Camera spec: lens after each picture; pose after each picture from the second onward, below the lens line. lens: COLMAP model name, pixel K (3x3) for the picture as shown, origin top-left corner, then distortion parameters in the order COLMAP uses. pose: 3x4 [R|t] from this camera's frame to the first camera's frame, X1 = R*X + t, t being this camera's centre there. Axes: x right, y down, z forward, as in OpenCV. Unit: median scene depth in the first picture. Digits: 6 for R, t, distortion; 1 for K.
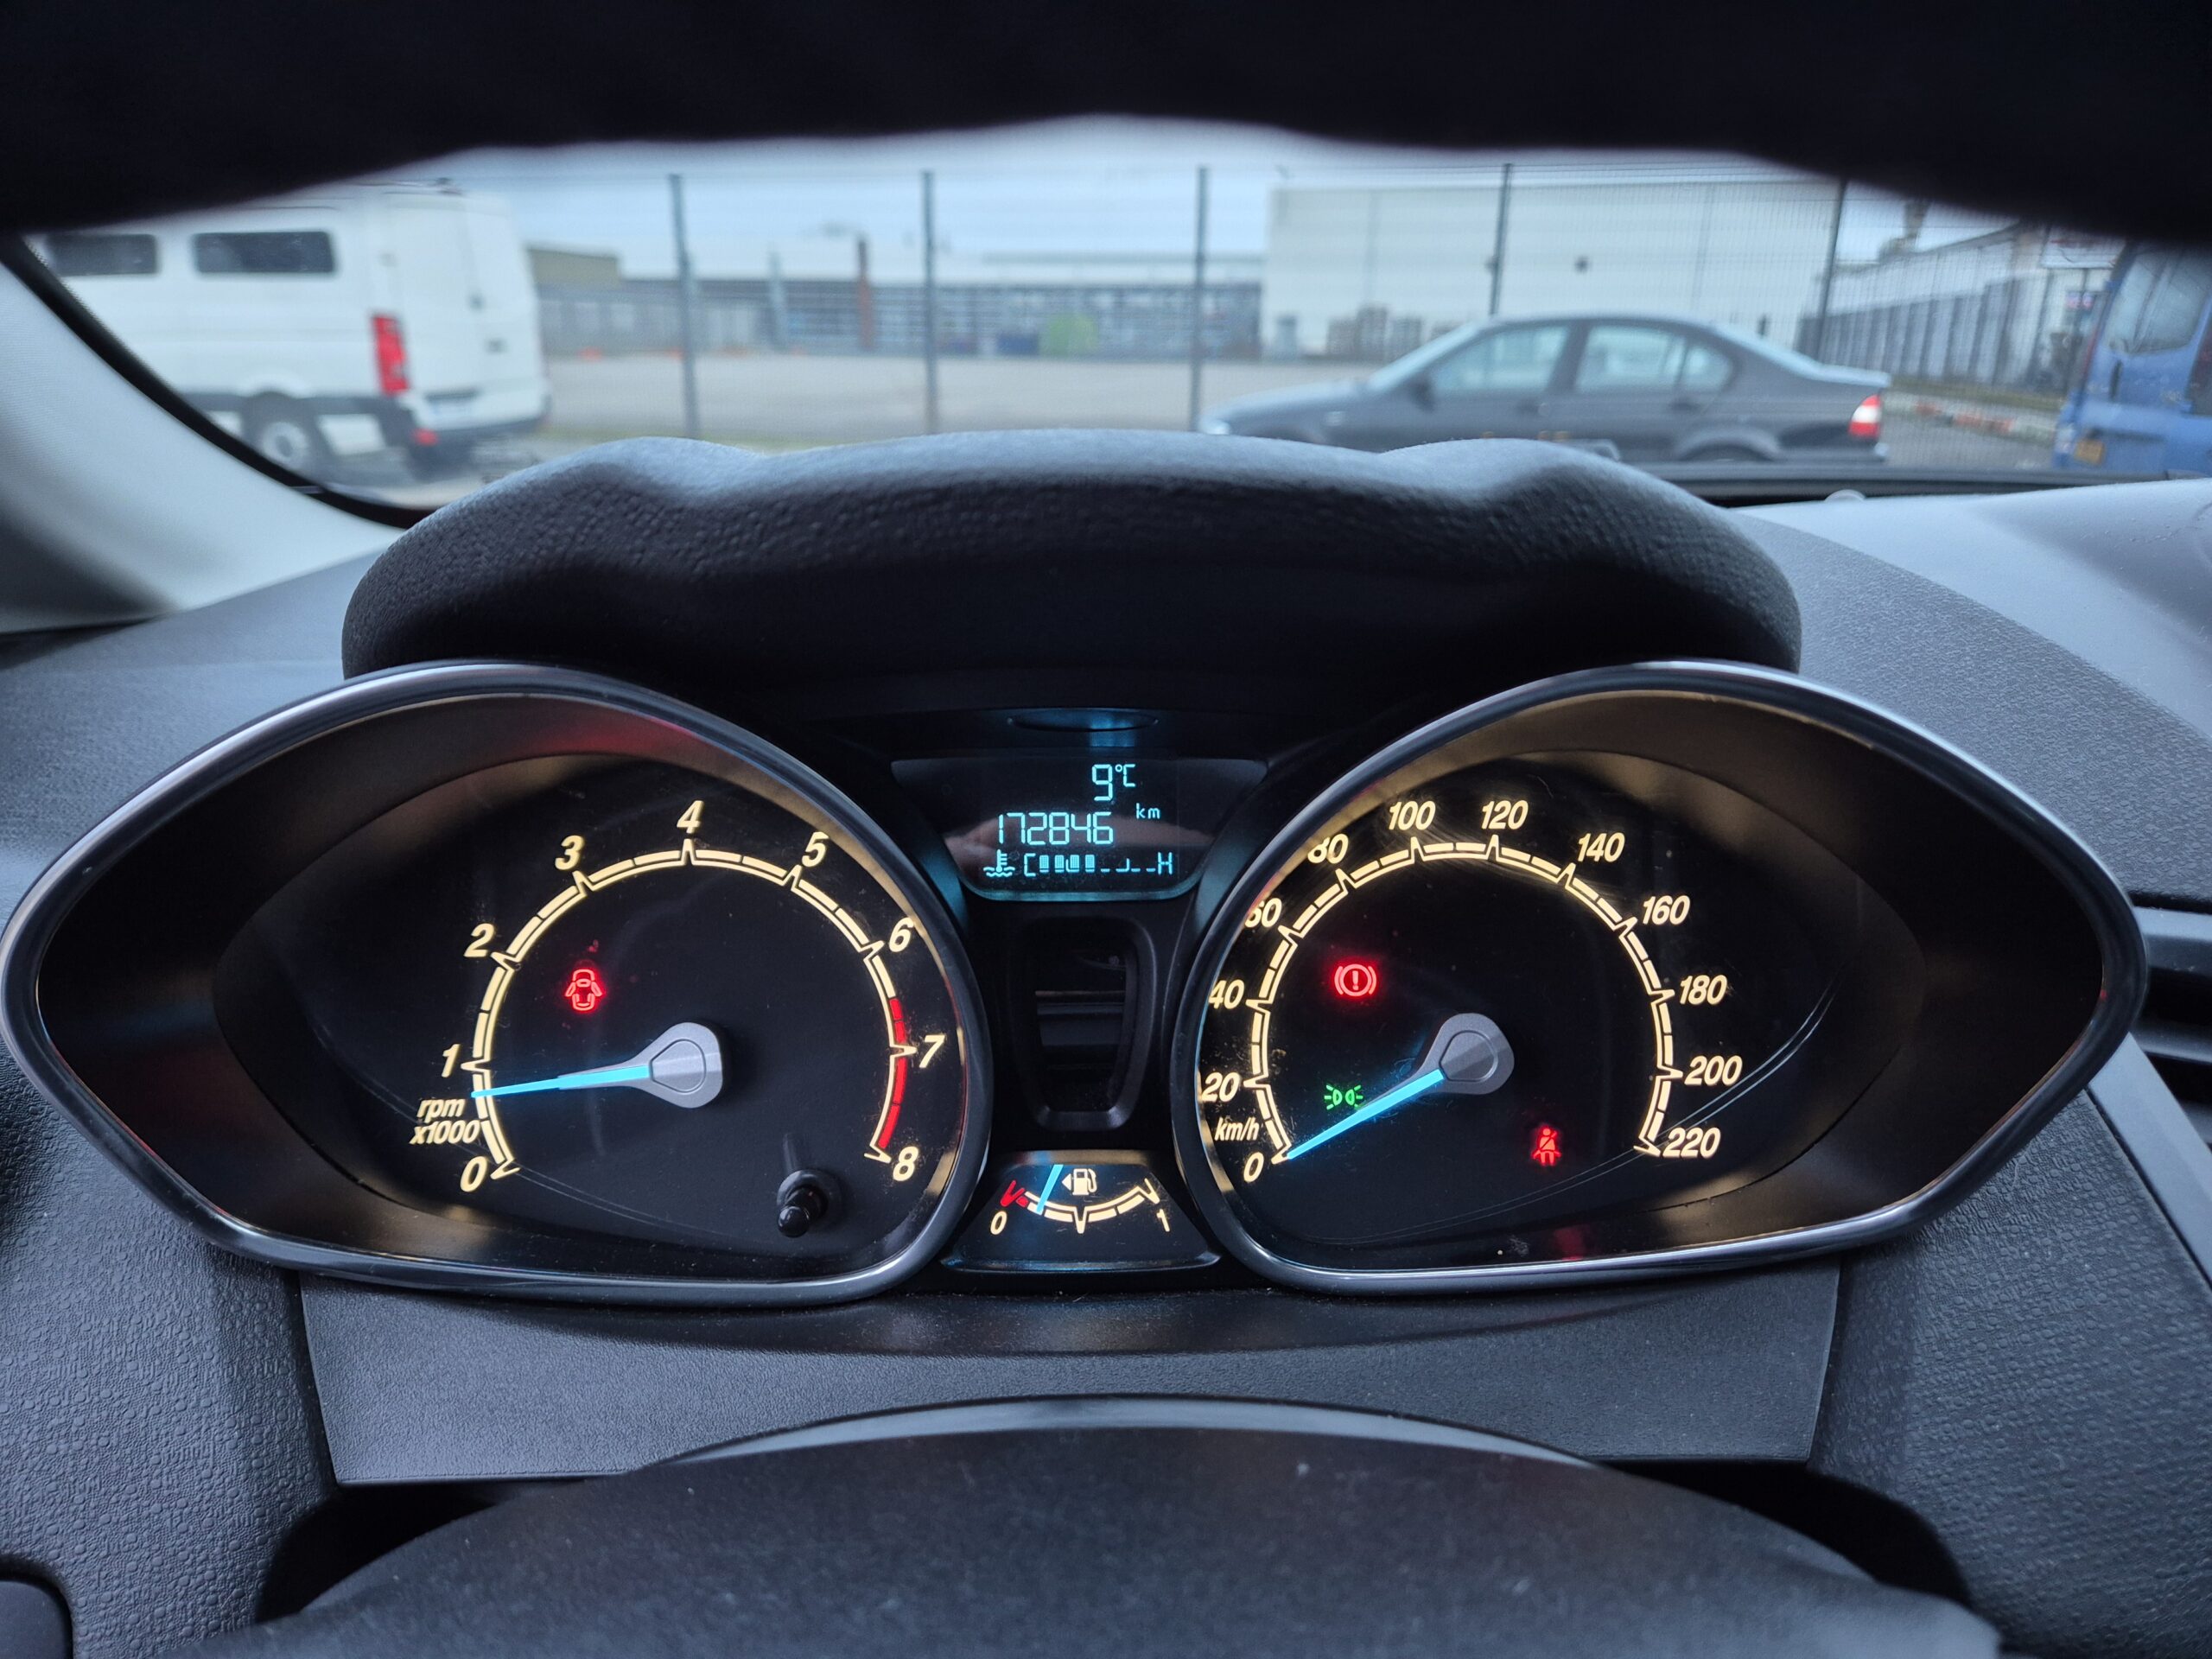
lens RADIAL K [[1518.6, 0, 1089.0], [0, 1518.6, 848.4], [0, 0, 1]] dist [0.063988, -0.068928]
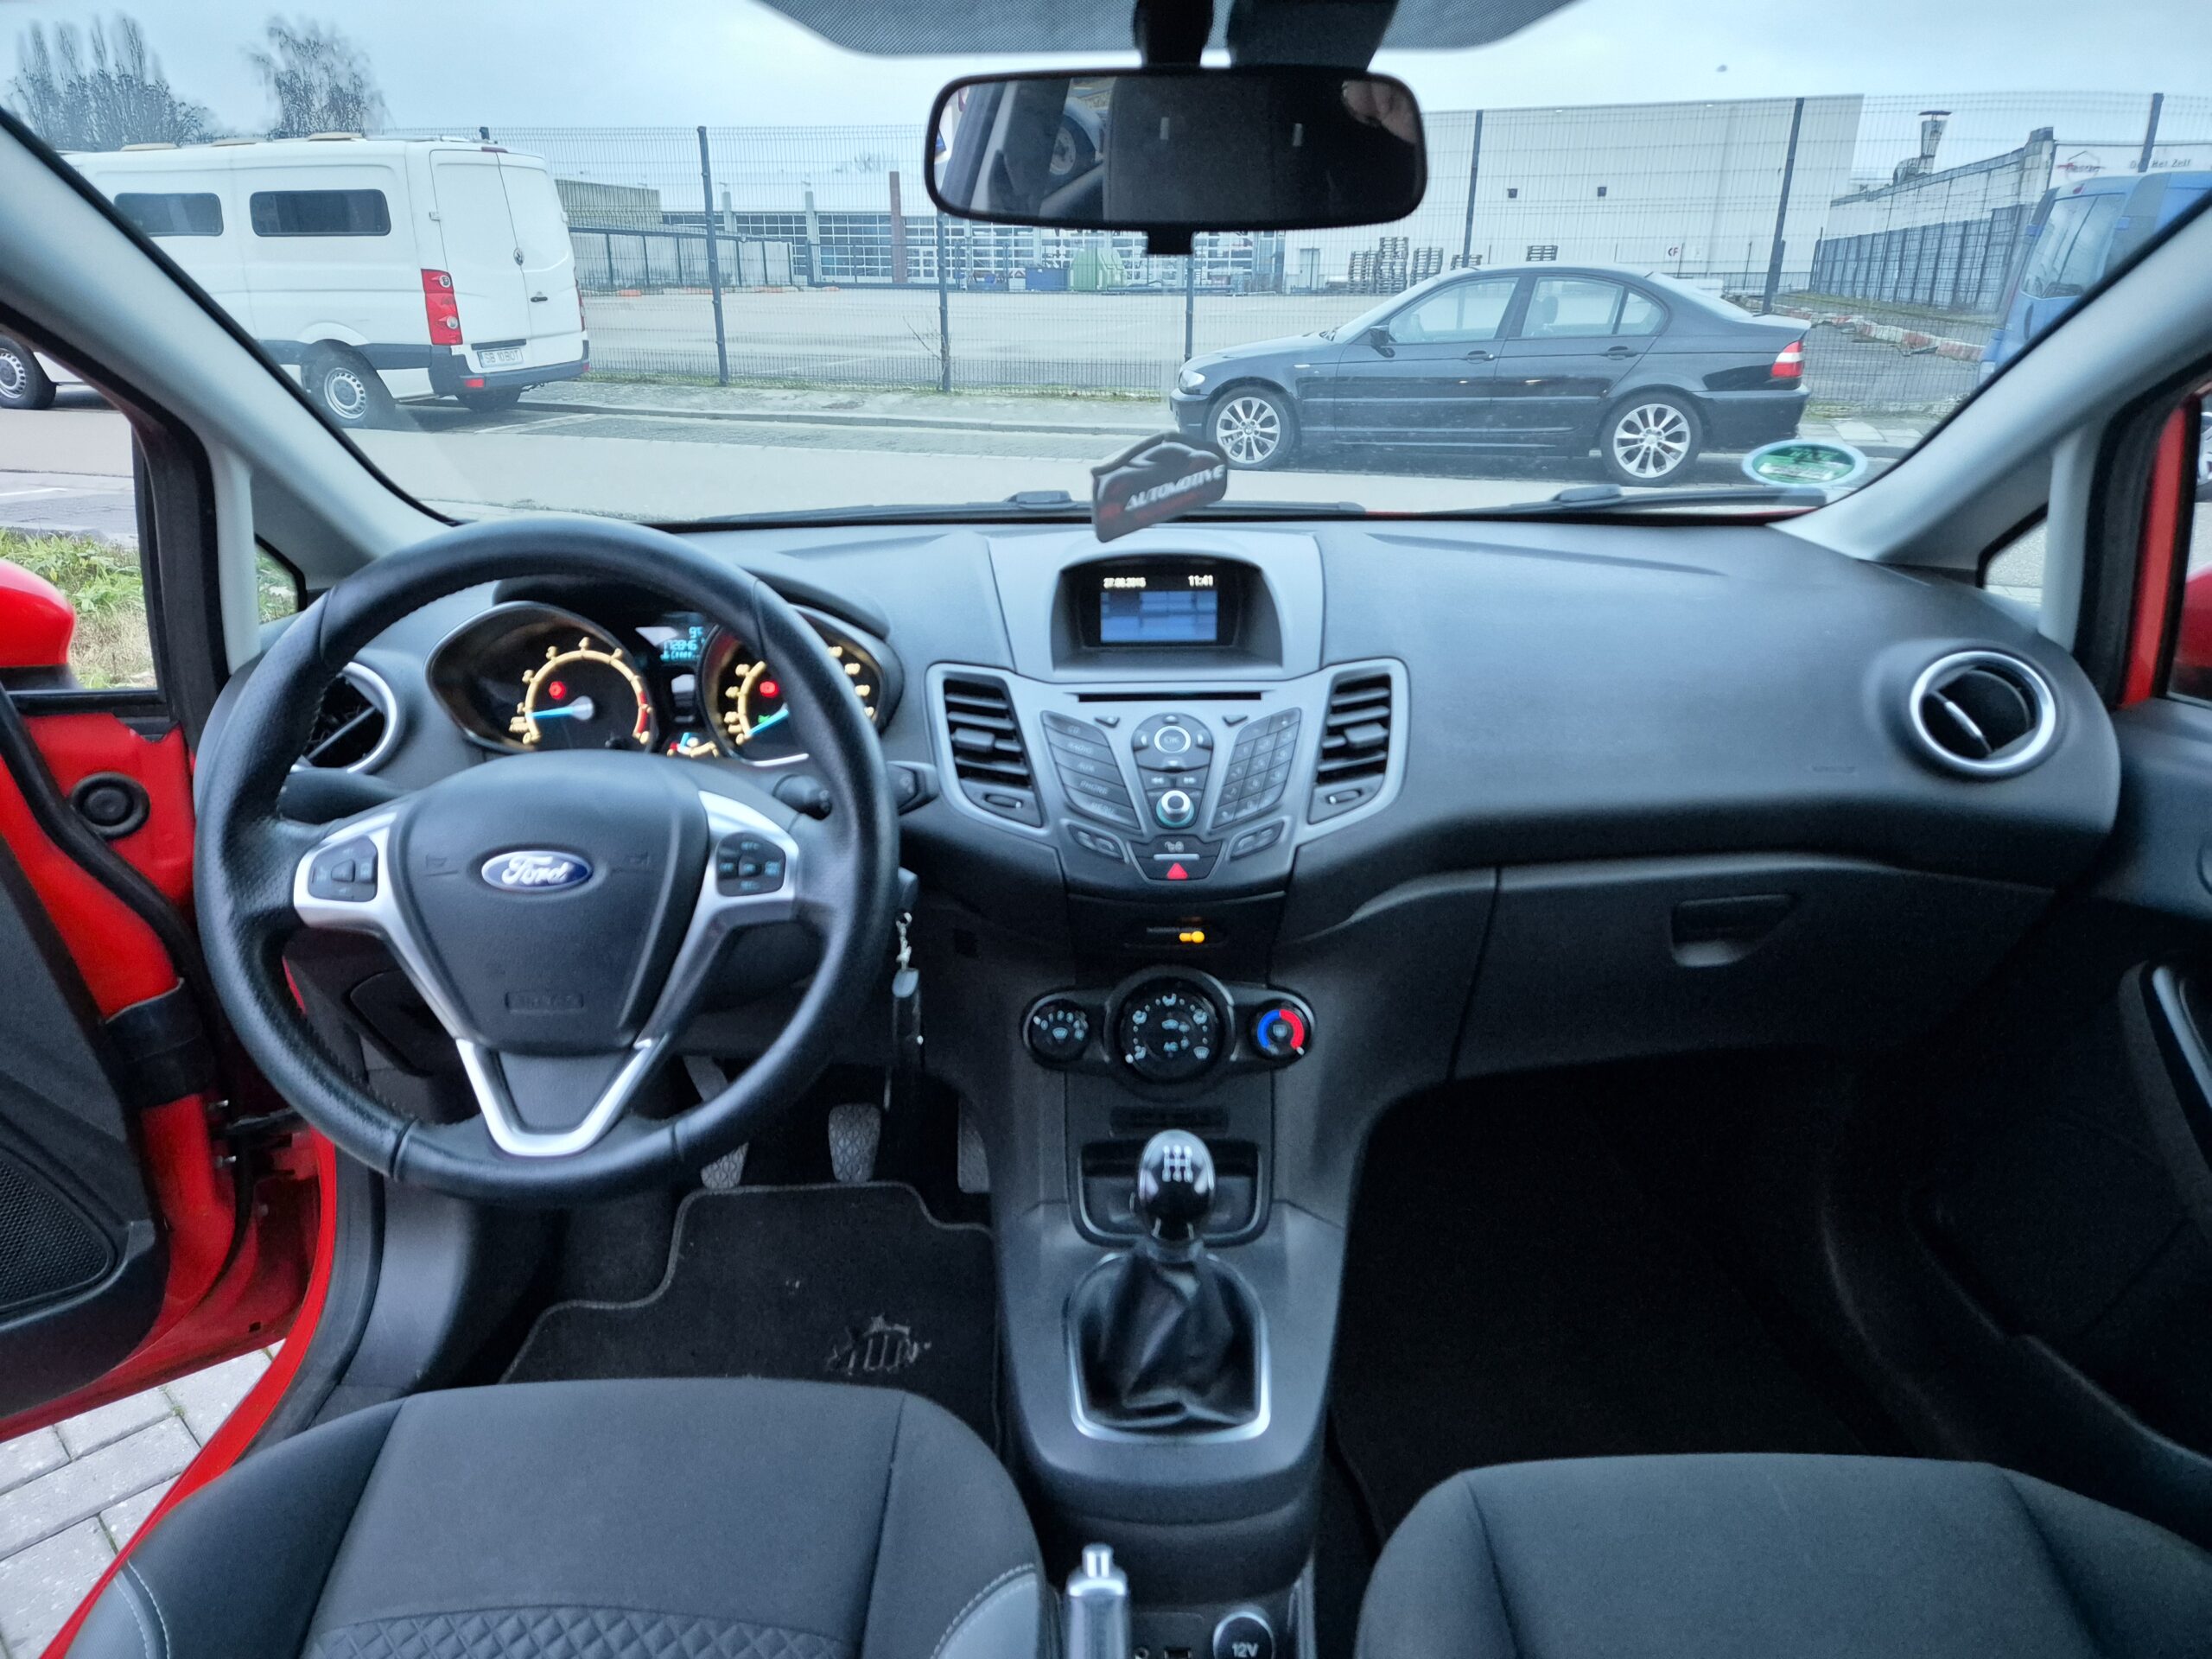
lens RADIAL K [[1457.6, 0, 1103.3], [0, 1457.6, 849.9], [0, 0, 1]] dist [0.094264, -0.054817]
pose [[0.999909, -0.002278, -0.013265, 1.035357], [0.002970, 0.998622, 0.052389, 0.294215], [0.013127, -0.052424, 0.998539, -2.553922]]
